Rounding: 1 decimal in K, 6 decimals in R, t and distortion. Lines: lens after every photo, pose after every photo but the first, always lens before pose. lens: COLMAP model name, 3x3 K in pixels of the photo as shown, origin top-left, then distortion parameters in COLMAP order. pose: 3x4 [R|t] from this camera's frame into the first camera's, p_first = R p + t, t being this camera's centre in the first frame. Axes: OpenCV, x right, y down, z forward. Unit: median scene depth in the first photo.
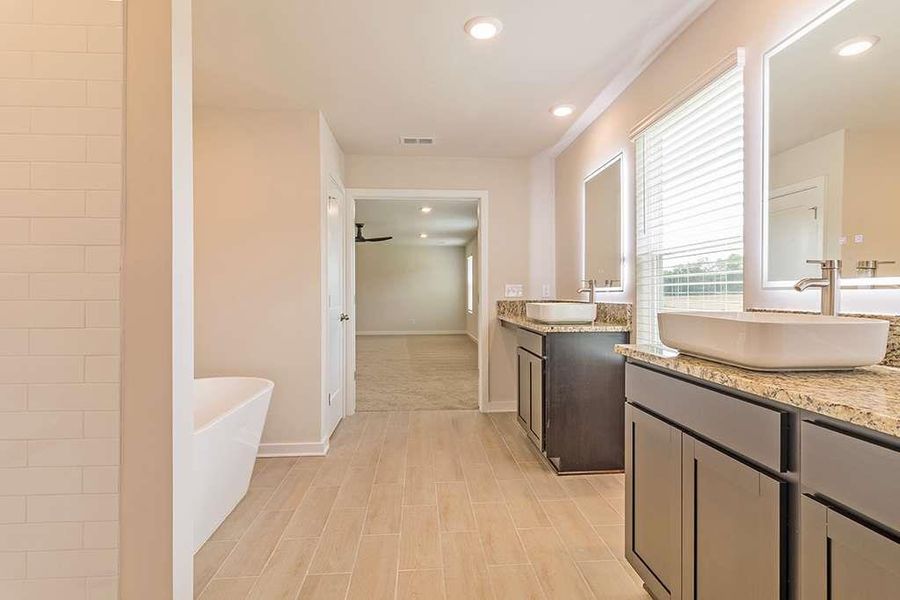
lens RADIAL K [[457.7, 0, 450.8], [0, 457.7, 296.6], [0, 0, 1]] dist [0.000065, -0.000581]
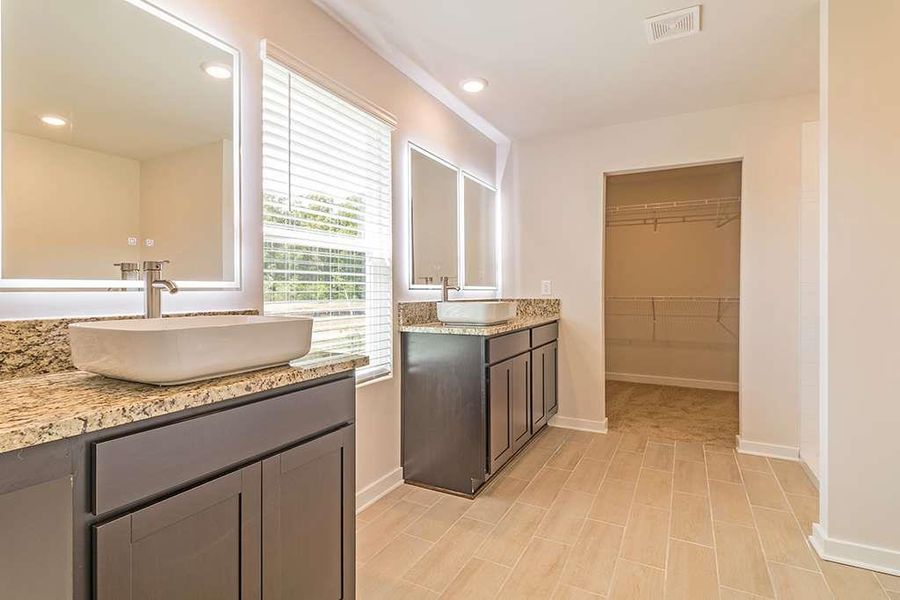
lens RADIAL K [[457.7, 0, 450.6], [0, 457.7, 296.9], [0, 0, 1]] dist [0.000065, -0.000581]
pose [[-0.854105, 0.004240, 0.520084, -0.137230], [0.012204, 0.999855, 0.011890, -0.004091], [-0.519958, 0.016503, -0.854033, 1.211641]]
